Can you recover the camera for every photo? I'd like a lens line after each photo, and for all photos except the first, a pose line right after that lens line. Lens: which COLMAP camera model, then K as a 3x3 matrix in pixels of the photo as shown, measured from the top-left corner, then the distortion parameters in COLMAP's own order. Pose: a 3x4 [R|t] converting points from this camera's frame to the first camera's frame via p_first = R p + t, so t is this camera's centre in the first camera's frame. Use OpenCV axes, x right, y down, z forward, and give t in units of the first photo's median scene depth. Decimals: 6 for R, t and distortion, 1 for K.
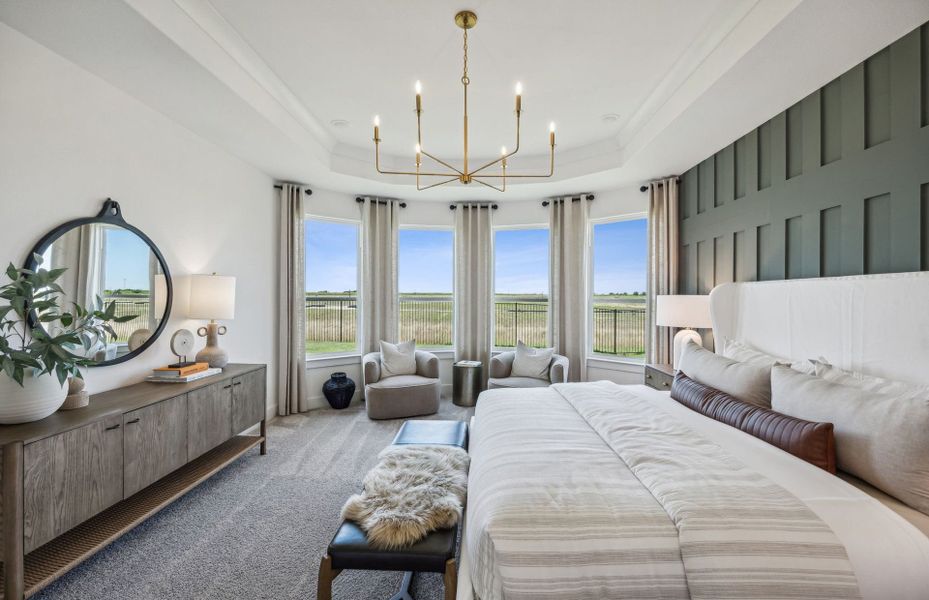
lens RADIAL K [[373.7, 0, 467.4], [0, 373.7, 293.8], [0, 0, 1]] dist [-0.001212, 0.000512]
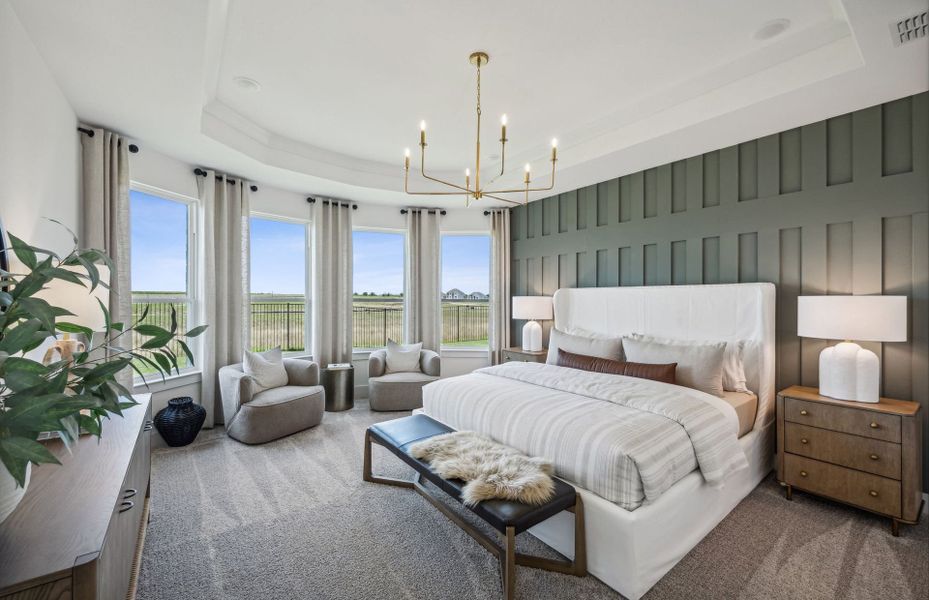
lens RADIAL K [[373.7, 0, 449.4], [0, 373.7, 294.3], [0, 0, 1]] dist [-0.001212, 0.000512]
pose [[0.780006, 0.005864, 0.625744, -0.400731], [-0.006794, 0.999977, -0.000902, -0.000785], [-0.625735, -0.003547, 0.780028, 0.075635]]
